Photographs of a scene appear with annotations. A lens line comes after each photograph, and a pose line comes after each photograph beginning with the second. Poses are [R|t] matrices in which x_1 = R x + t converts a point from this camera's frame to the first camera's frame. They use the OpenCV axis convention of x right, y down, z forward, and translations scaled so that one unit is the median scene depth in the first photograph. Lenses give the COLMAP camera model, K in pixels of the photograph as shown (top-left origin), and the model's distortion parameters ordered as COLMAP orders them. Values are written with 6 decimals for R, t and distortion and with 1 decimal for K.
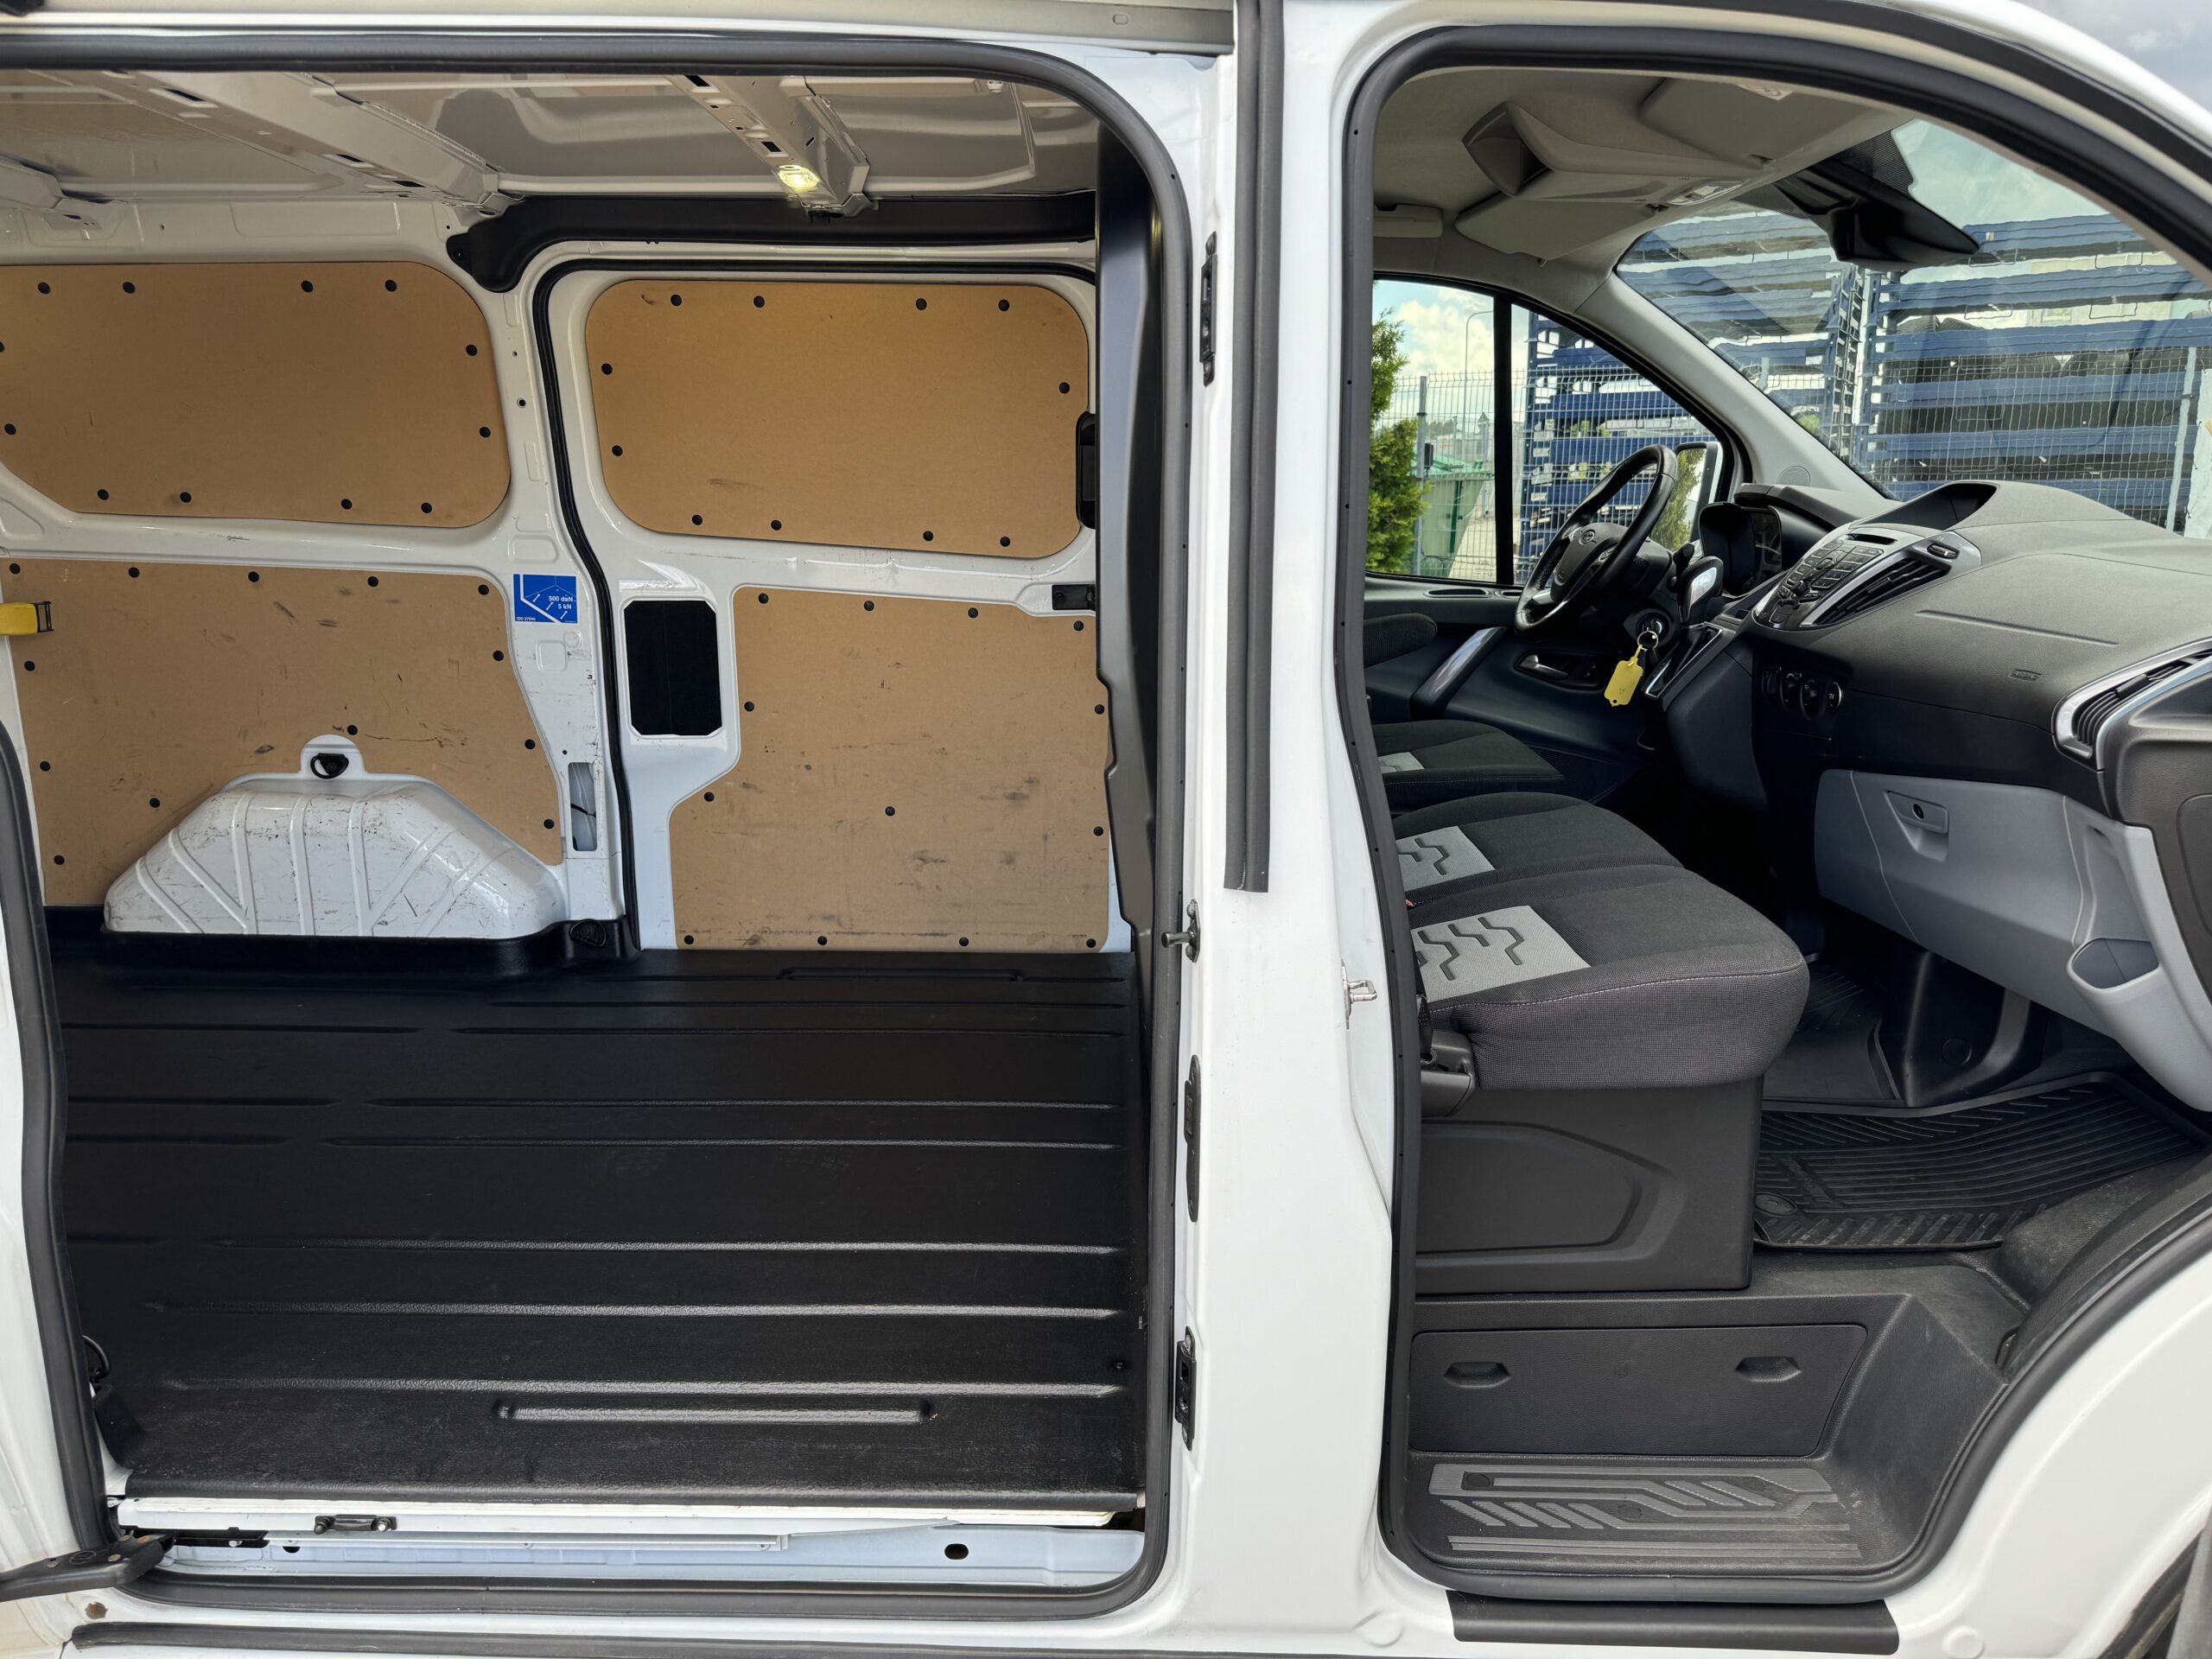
lens RADIAL K [[1572.9, 0, 1114.7], [0, 1572.9, 798.4], [0, 0, 1]] dist [0.010398, -0.006799]
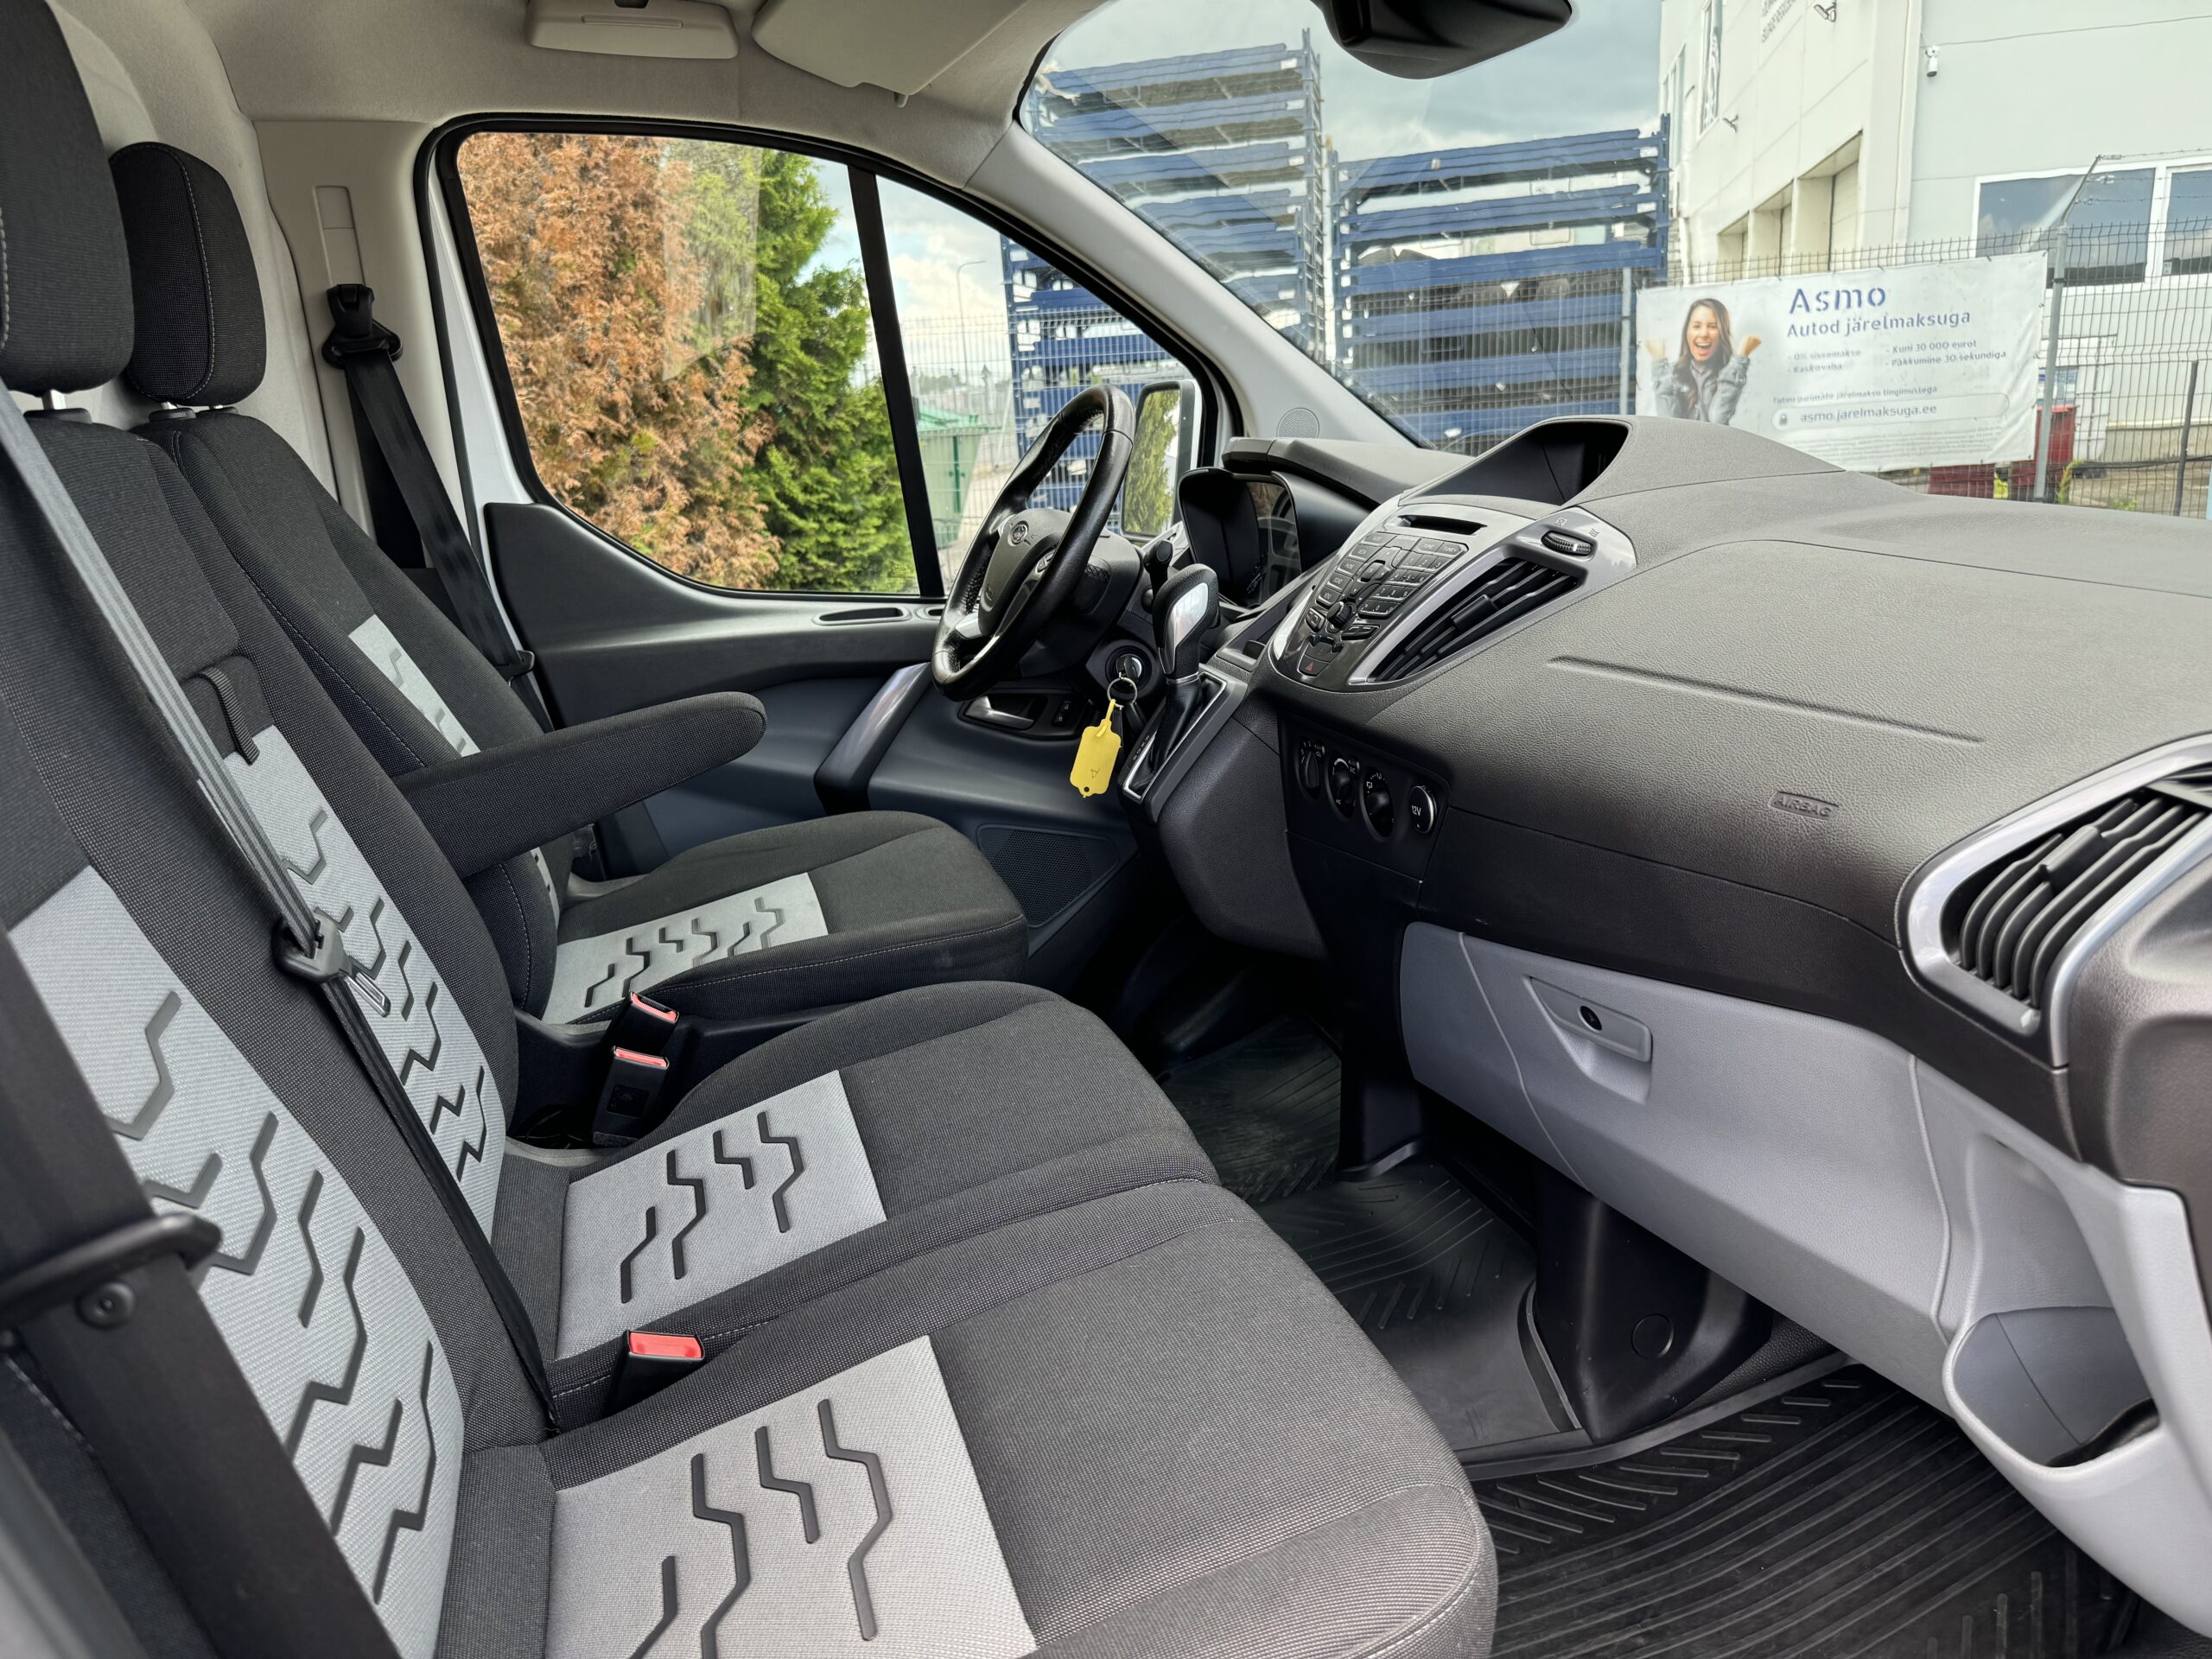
lens RADIAL K [[1555.8, 0, 1158.7], [0, 1555.8, 816.8], [0, 0, 1]] dist [0.134777, -0.227716]
pose [[0.945823, -0.124345, 0.299928, 0.139341], [0.113172, 0.992084, 0.054413, -0.074581], [-0.304319, -0.017521, 0.952409, 0.347742]]
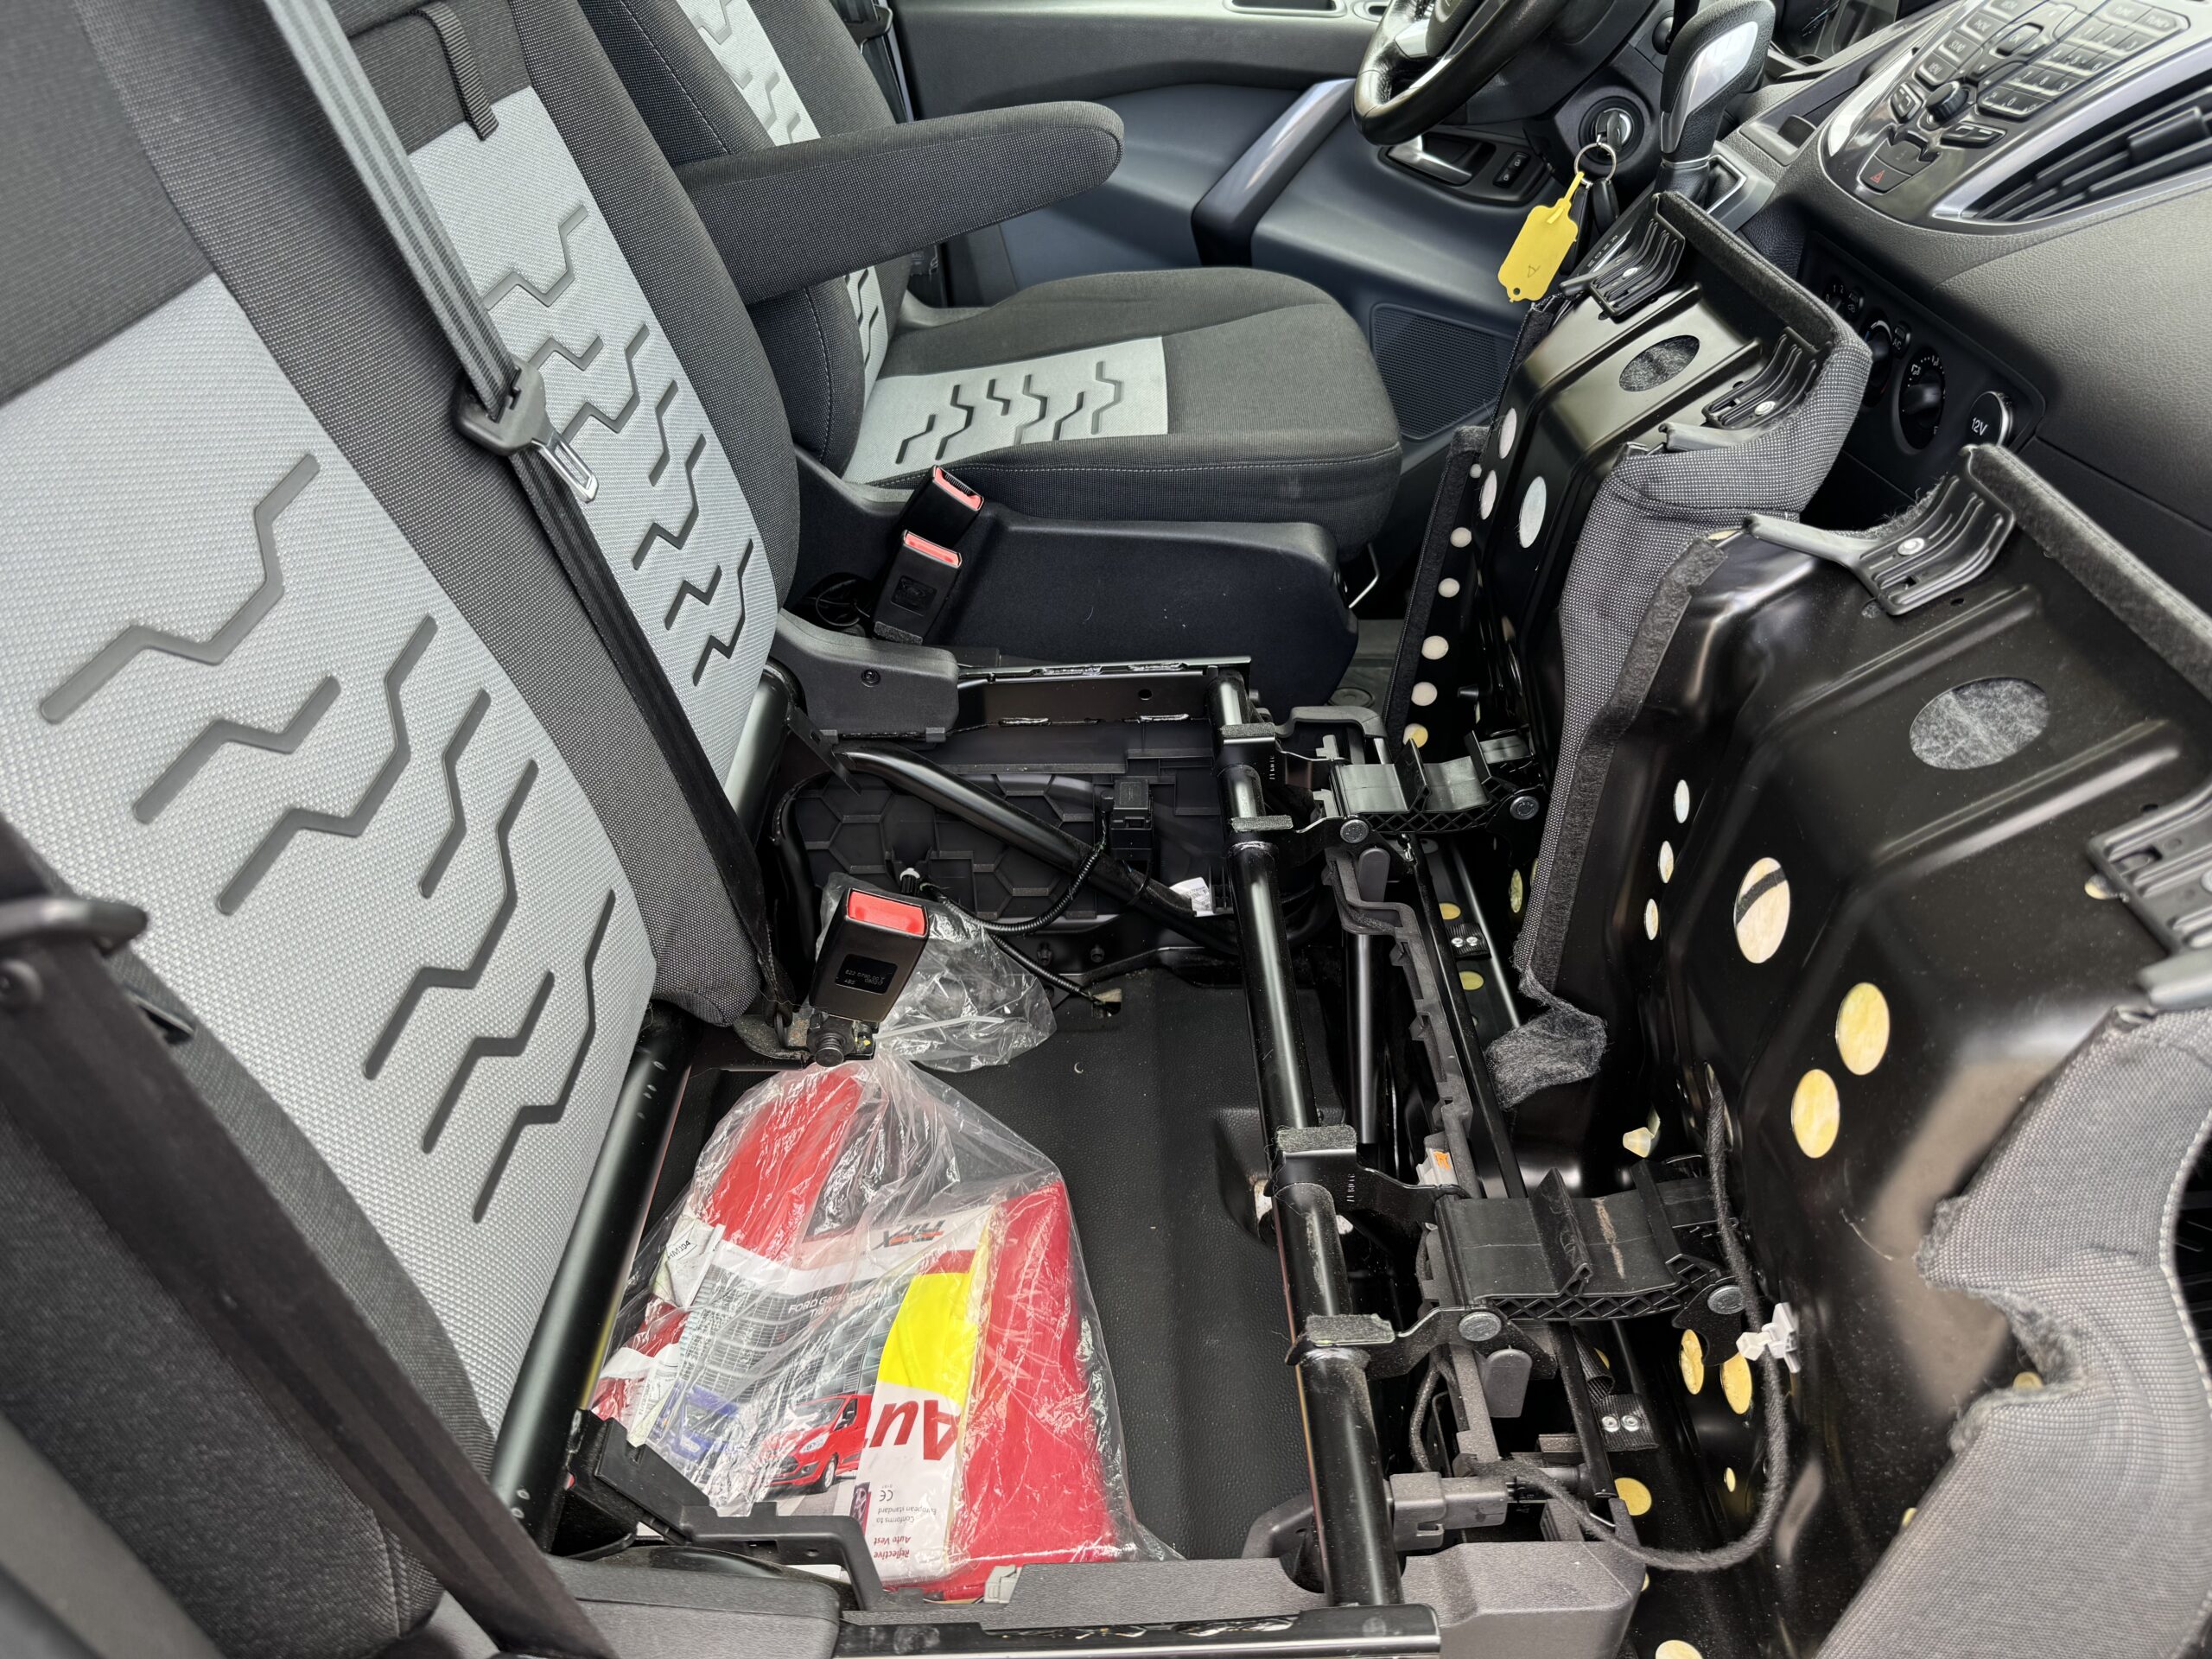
lens RADIAL K [[1609.1, 0, 1104.6], [0, 1609.1, 882.4], [0, 0, 1]] dist [-0.002072, -0.031225]
pose [[0.999581, 0.008521, 0.027658, 0.159104], [-0.018977, 0.914525, 0.404083, -0.085360], [-0.021851, -0.404439, 0.914304, 0.419314]]
